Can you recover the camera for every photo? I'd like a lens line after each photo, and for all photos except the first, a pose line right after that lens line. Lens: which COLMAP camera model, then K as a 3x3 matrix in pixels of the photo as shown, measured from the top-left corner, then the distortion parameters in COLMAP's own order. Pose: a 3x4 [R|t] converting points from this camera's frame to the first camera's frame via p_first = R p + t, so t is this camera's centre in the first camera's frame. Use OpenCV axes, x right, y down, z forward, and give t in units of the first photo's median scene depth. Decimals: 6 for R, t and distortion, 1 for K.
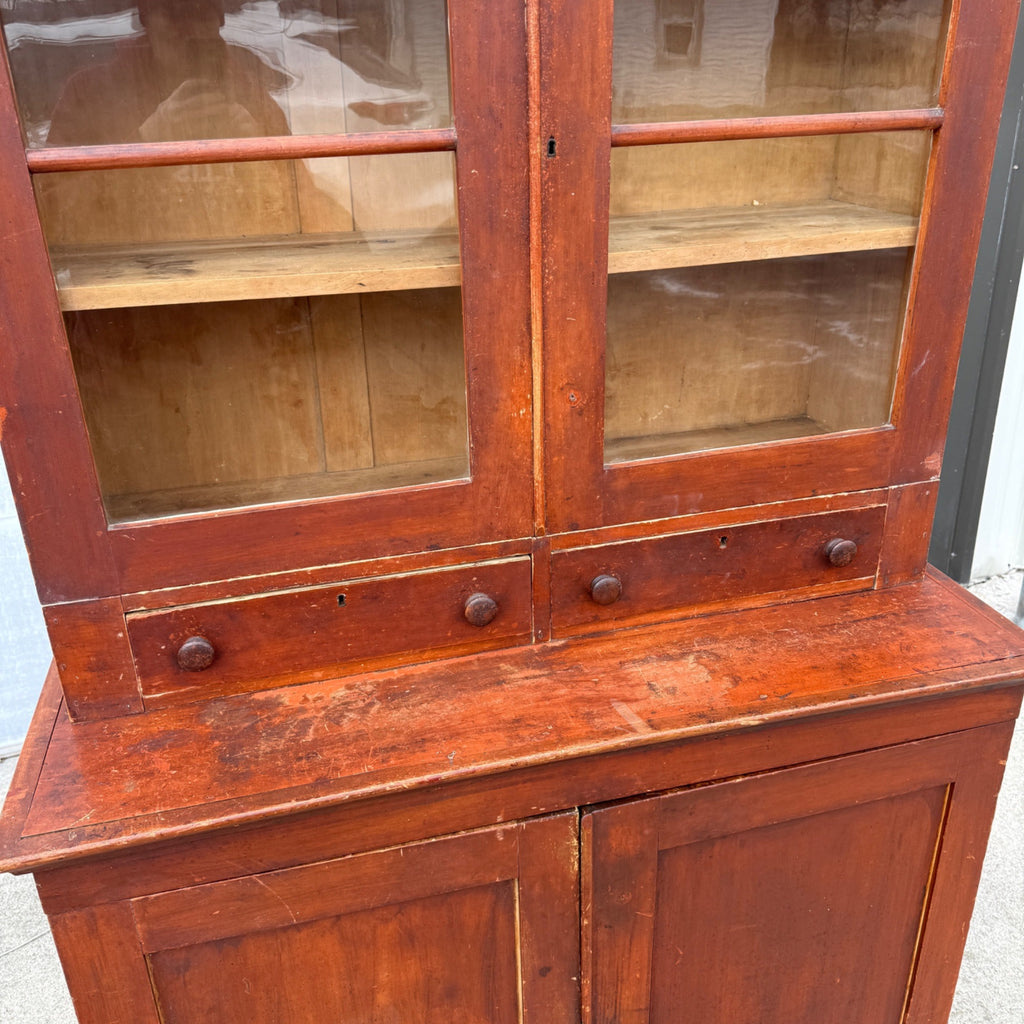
lens RADIAL K [[955.1, 0, 502.3], [0, 955.1, 504.8], [0, 0, 1]] dist [0.161778, -0.319723]
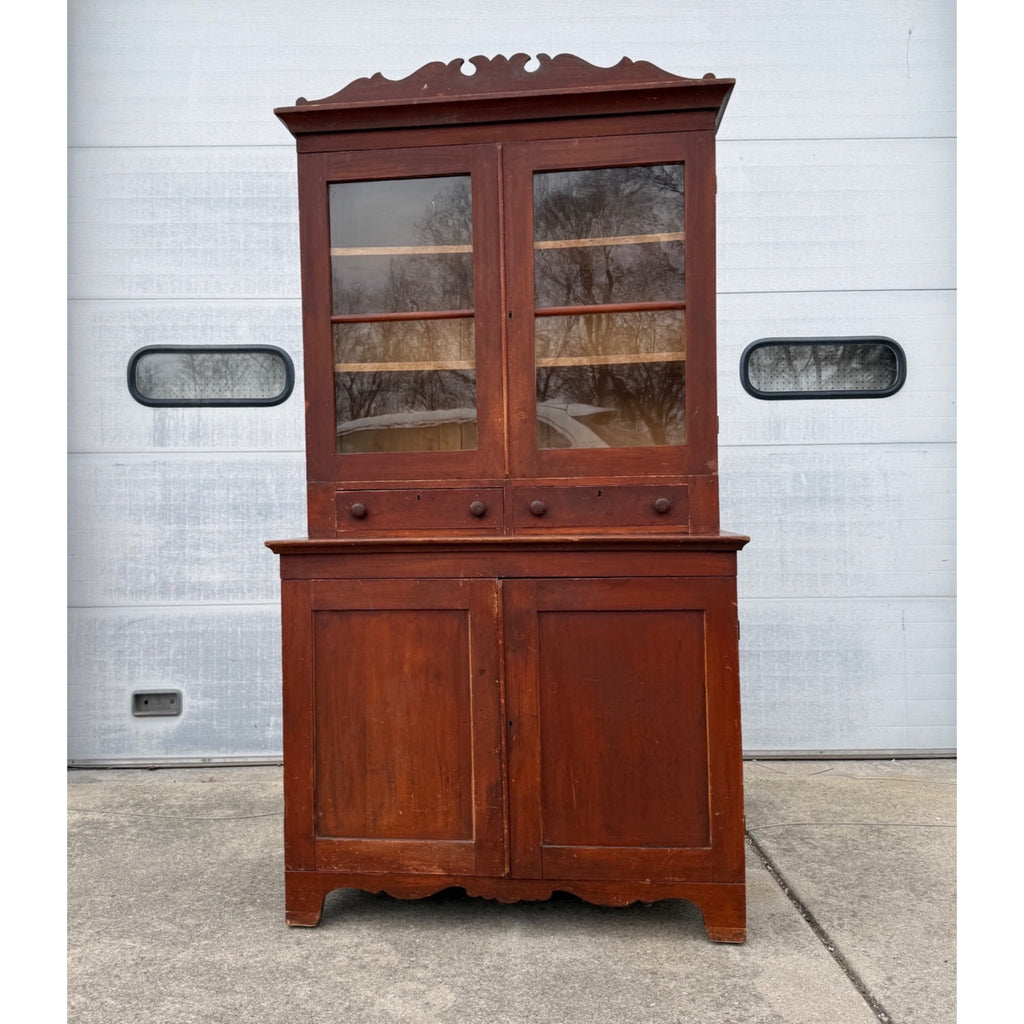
lens RADIAL K [[961.9, 0, 481.2], [0, 961.9, 509.9], [0, 0, 1]] dist [0.151186, -0.300982]
pose [[0.933638, 0.010938, -0.358050, 0.793626], [-0.152893, 0.916084, -0.370693, 0.949181], [0.323949, 0.400836, 0.856964, -0.922077]]
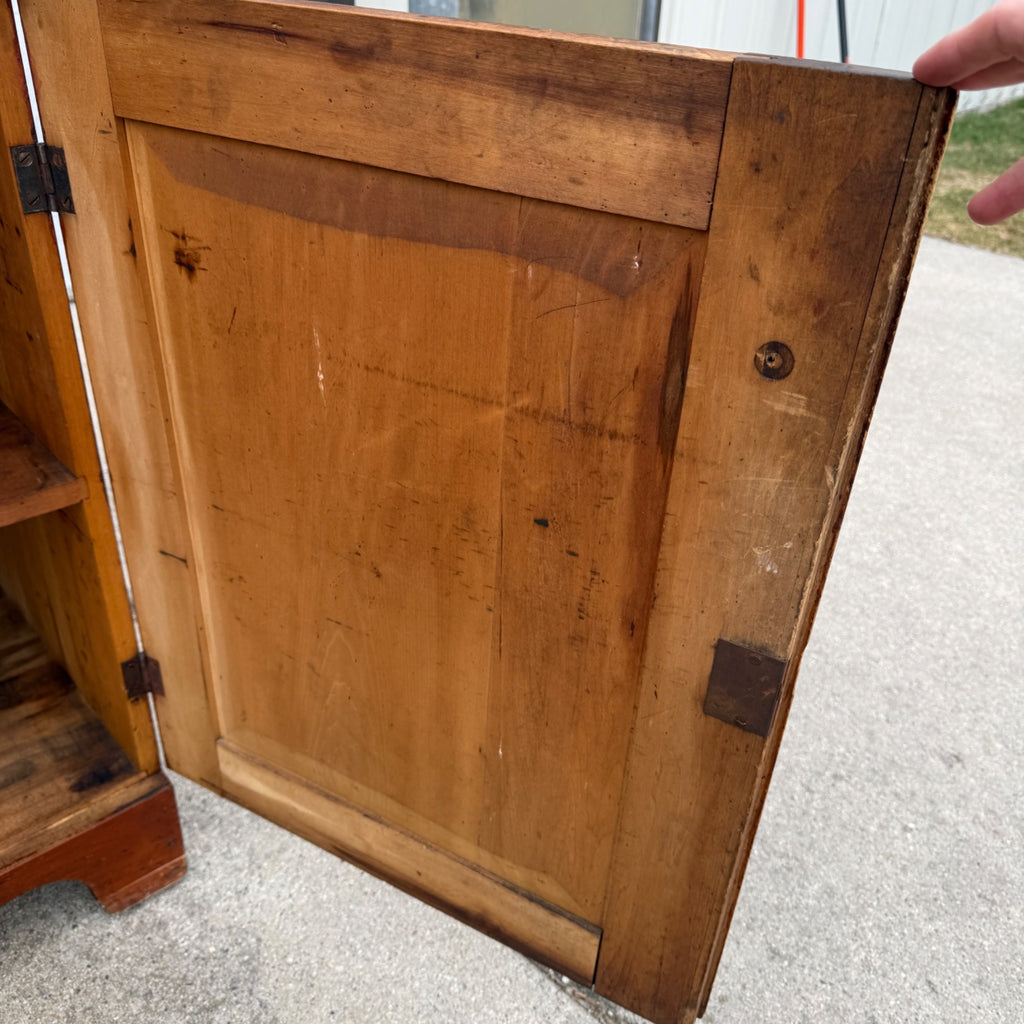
lens RADIAL K [[975.7, 0, 508.4], [0, 975.7, 509.2], [0, 0, 1]] dist [0.007206, -0.018569]
pose [[0.884175, -0.188097, 0.427615, 0.522514], [0.123002, 0.976794, 0.175337, 0.464226], [-0.450672, -0.102431, 0.886793, 0.444931]]
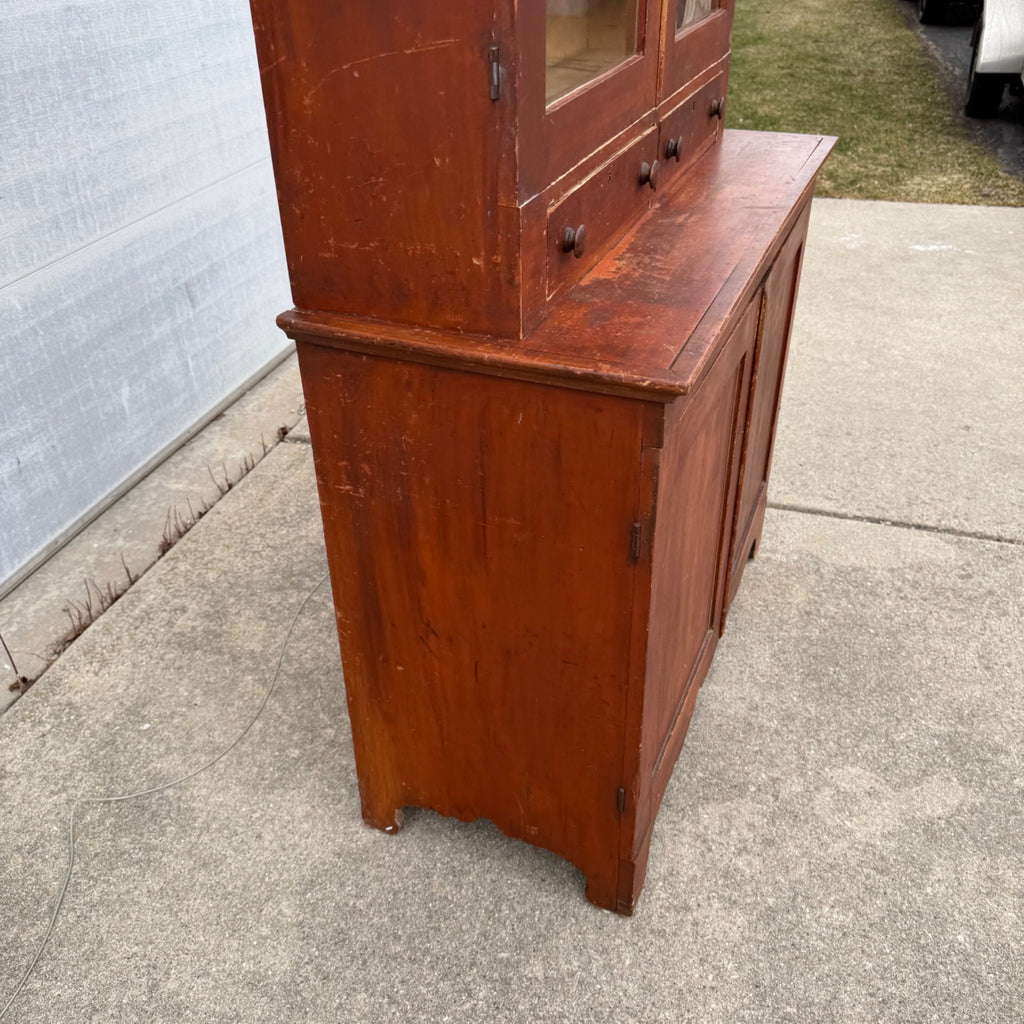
lens RADIAL K [[967.4, 0, 502.0], [0, 967.4, 497.3], [0, 0, 1]] dist [0.078651, -0.162705]
pose [[0.610367, -0.417242, 0.673322, -1.165508], [0.333209, 0.906404, 0.259623, 0.097175], [-0.718627, 0.065892, 0.692267, 0.299646]]
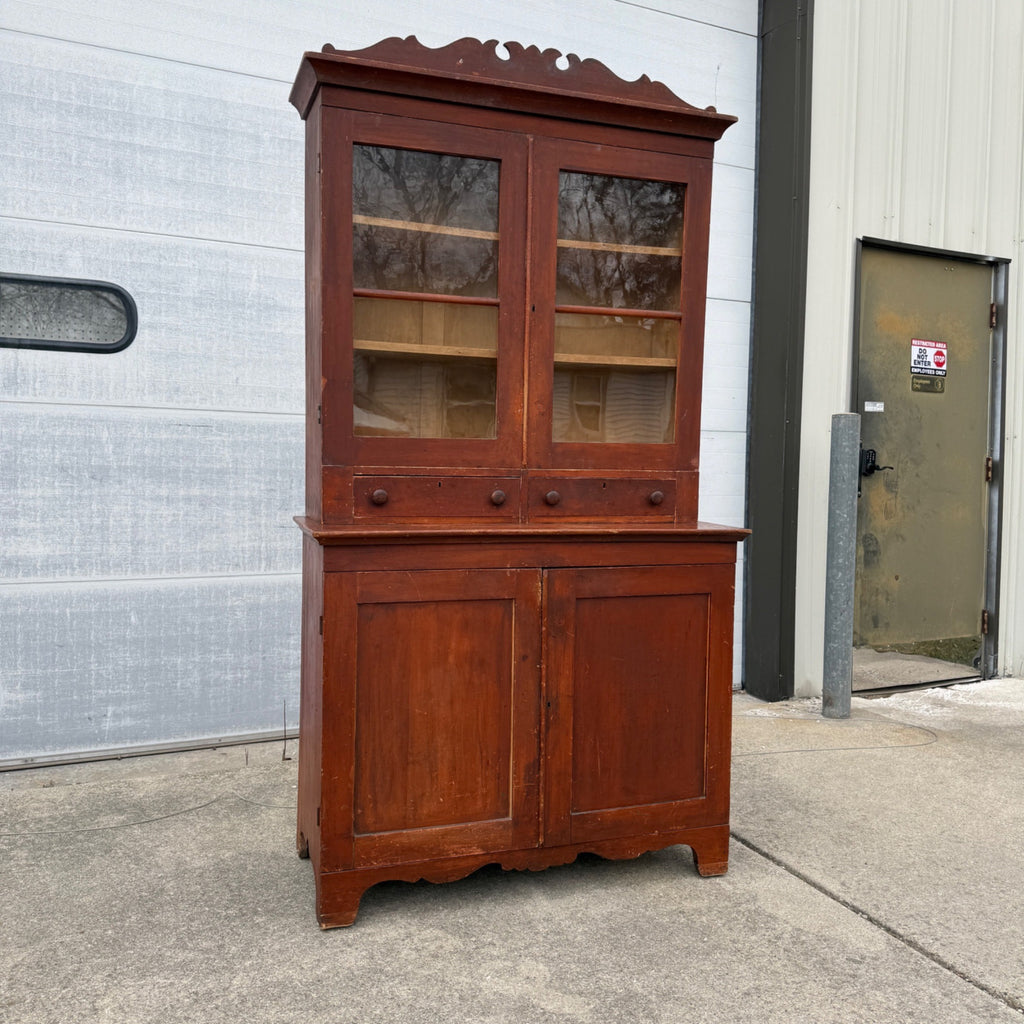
lens RADIAL K [[955.7, 0, 518.2], [0, 955.7, 511.6], [0, 0, 1]] dist [0.148428, -0.293453]
pose [[0.995453, 0.041072, 0.085950, -0.170716], [-0.008516, 0.937035, -0.349131, 0.939995], [-0.094878, 0.346811, 0.933124, -1.116517]]
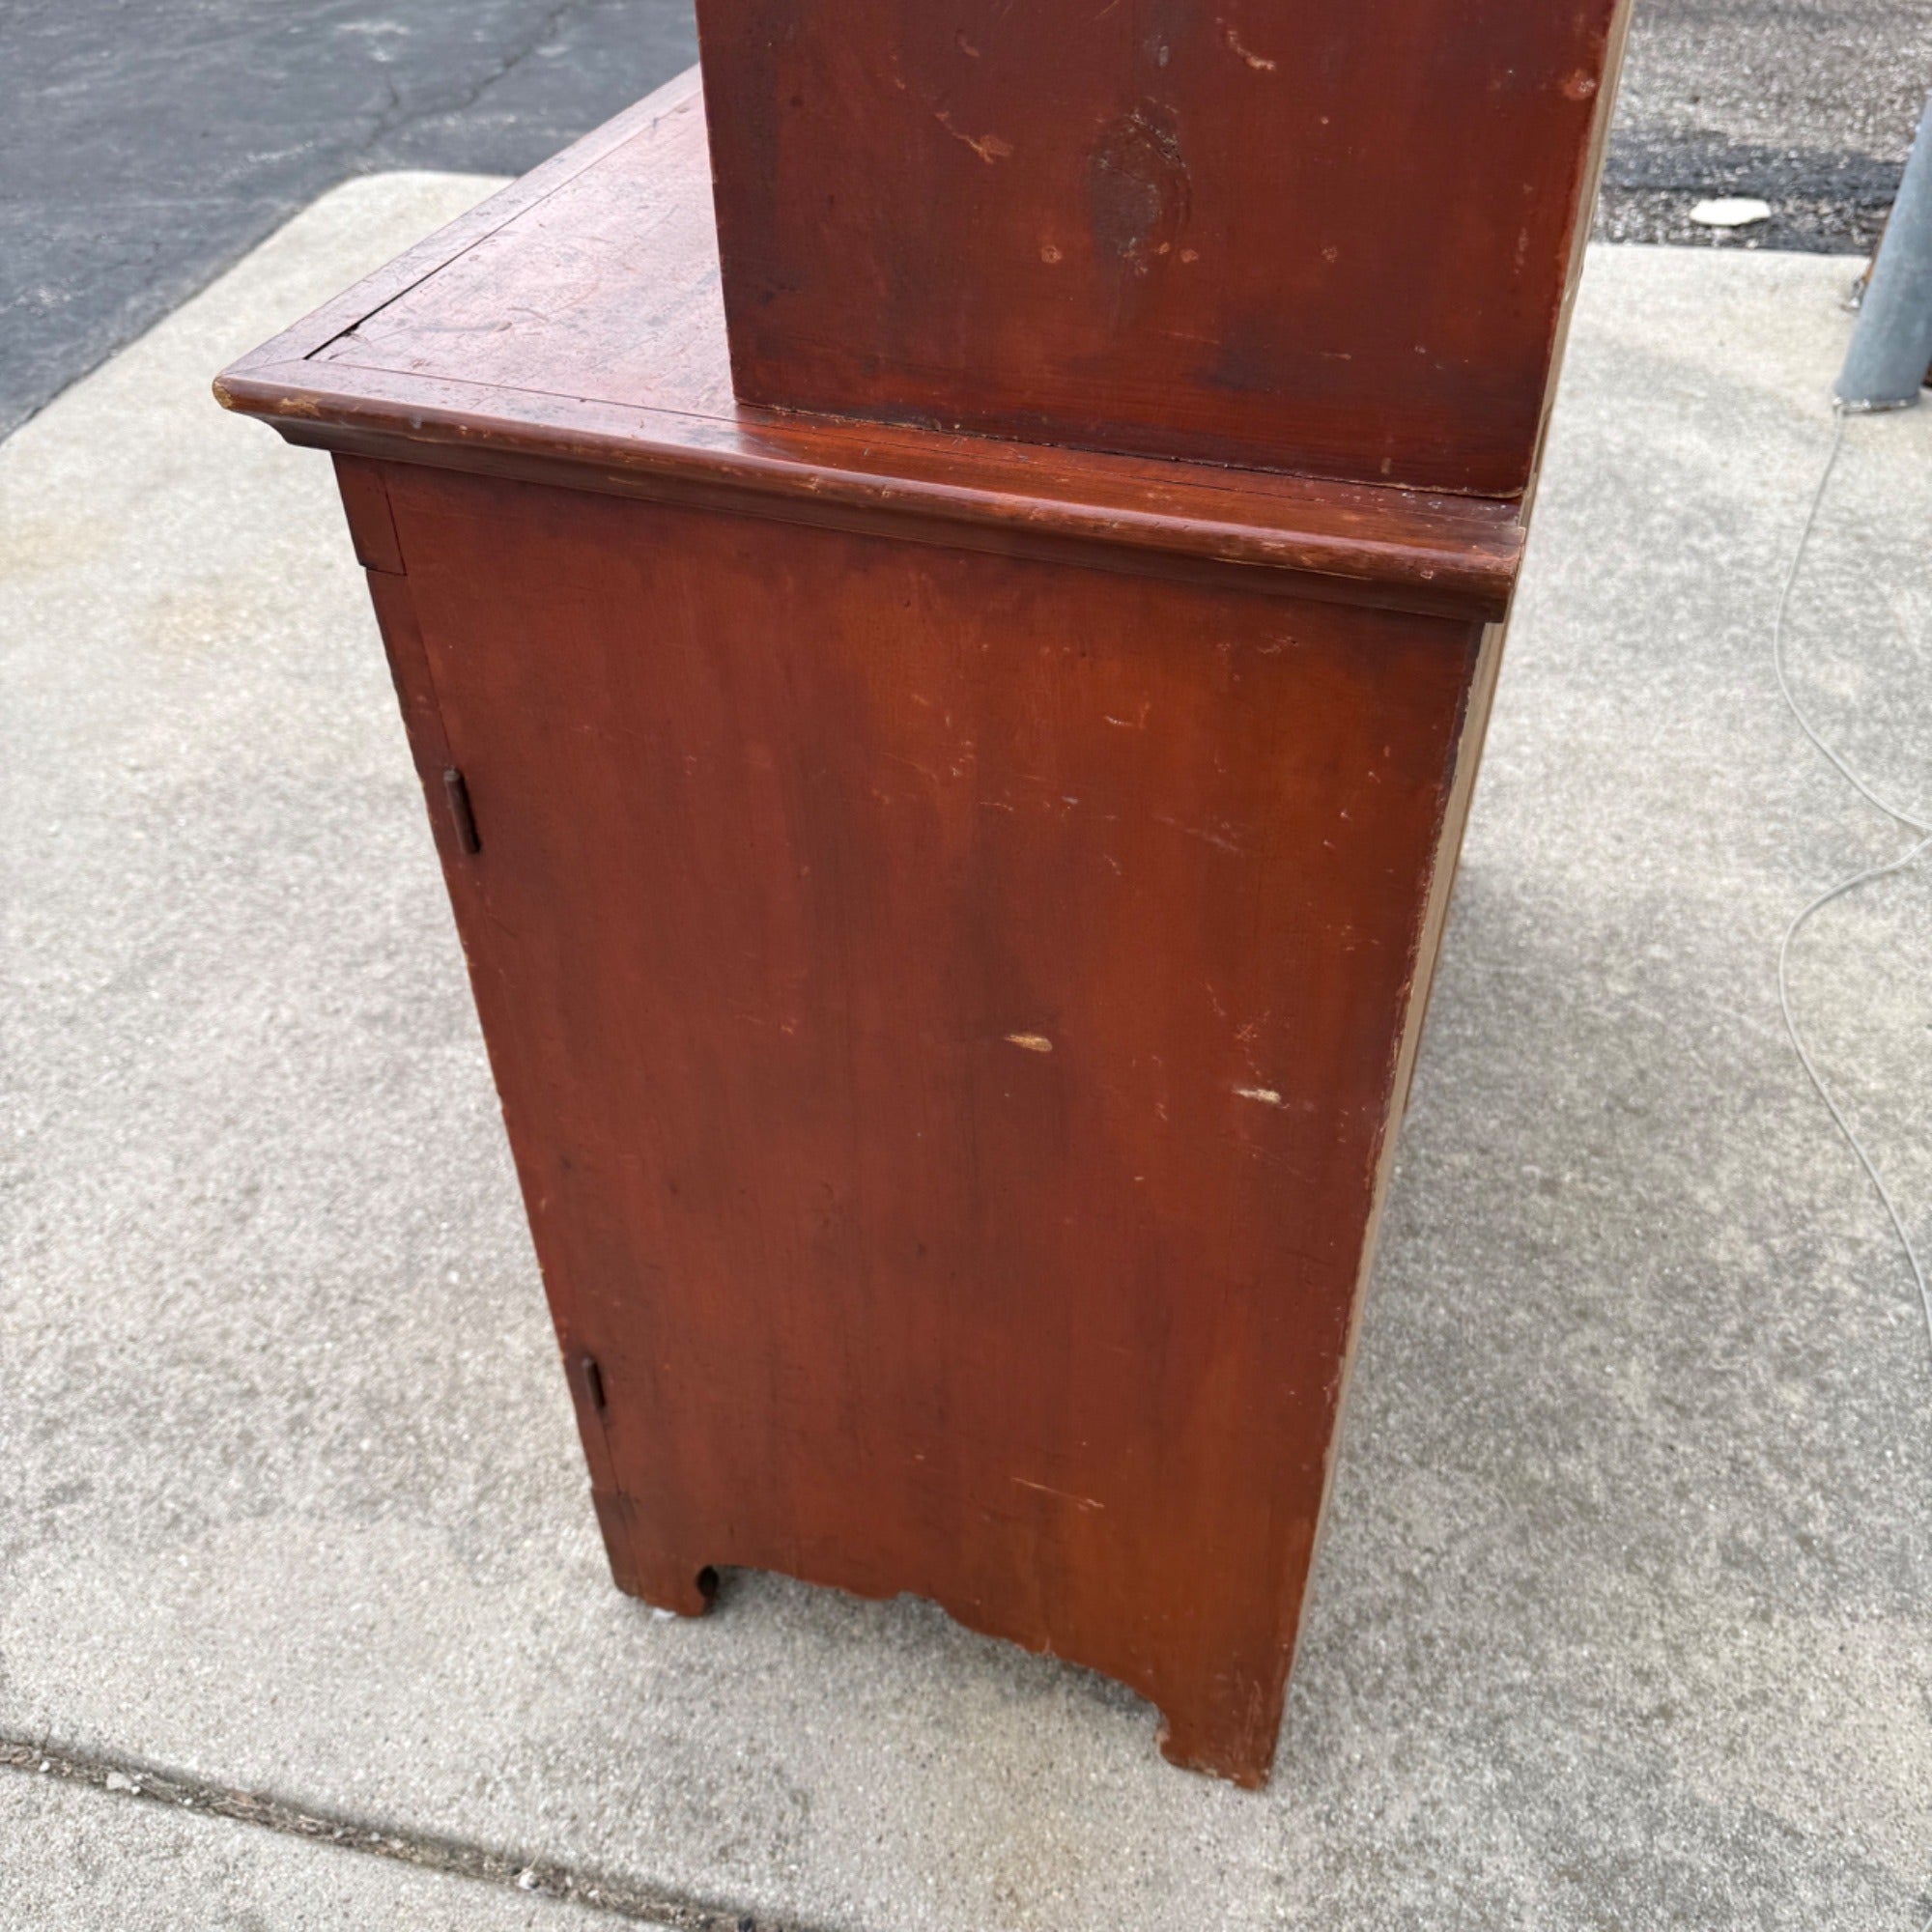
lens RADIAL K [[1840.9, 0, 959.3], [0, 1840.9, 960.6], [0, 0, 1]] dist [0.007206, -0.018569]
pose [[-0.551828, 0.570897, -0.607916, 0.968542], [-0.313882, 0.533171, 0.785625, -0.335393], [0.772634, 0.624344, -0.115024, 1.436137]]
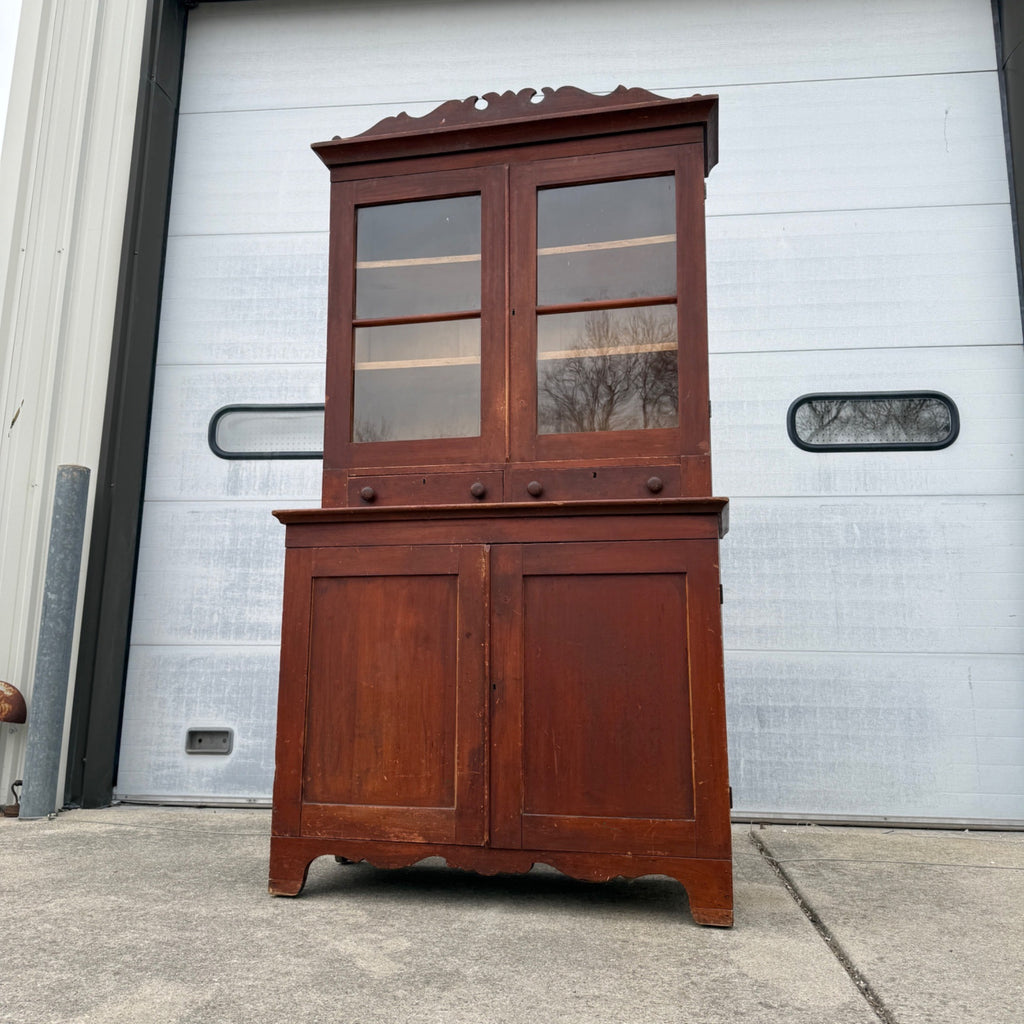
lens RADIAL K [[955.1, 0, 502.3], [0, 955.1, 504.8], [0, 0, 1]] dist [0.161778, -0.319723]
pose [[0.886475, -0.045734, -0.460512, 1.103589], [-0.216753, 0.838172, -0.500485, 1.296851], [0.408877, 0.543485, 0.733105, -0.659021]]
